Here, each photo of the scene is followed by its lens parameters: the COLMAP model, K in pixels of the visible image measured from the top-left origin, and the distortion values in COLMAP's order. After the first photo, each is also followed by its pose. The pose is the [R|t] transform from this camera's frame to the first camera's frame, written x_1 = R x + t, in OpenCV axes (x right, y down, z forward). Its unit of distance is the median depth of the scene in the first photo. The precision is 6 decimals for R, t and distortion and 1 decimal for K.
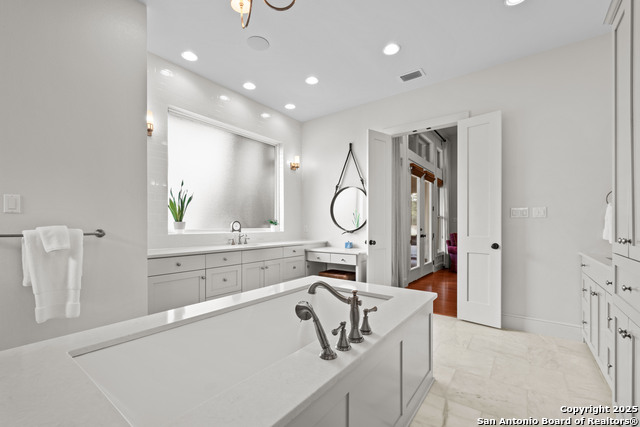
lens RADIAL K [[276.8, 0, 309.0], [0, 276.8, 224.5], [0, 0, 1]] dist [-0.001467, -0.000076]
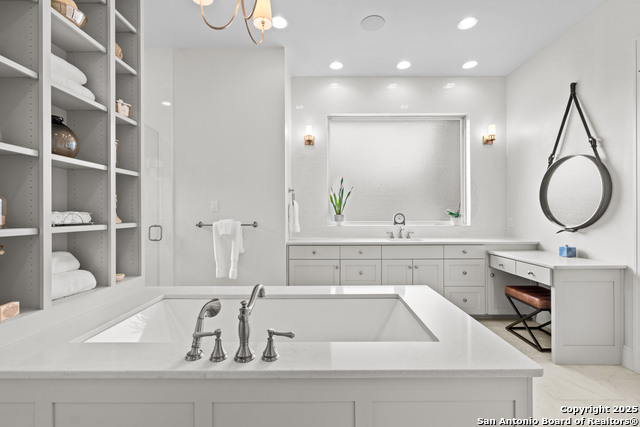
lens RADIAL K [[279.2, 0, 320.0], [0, 279.2, 213.5], [0, 0, 1]] dist [-0.000281, 0.000340]
pose [[0.609374, -0.002211, -0.792880, 0.346116], [0.004696, 0.999989, 0.000821, -0.014614], [0.792869, -0.004223, 0.609377, 0.221551]]
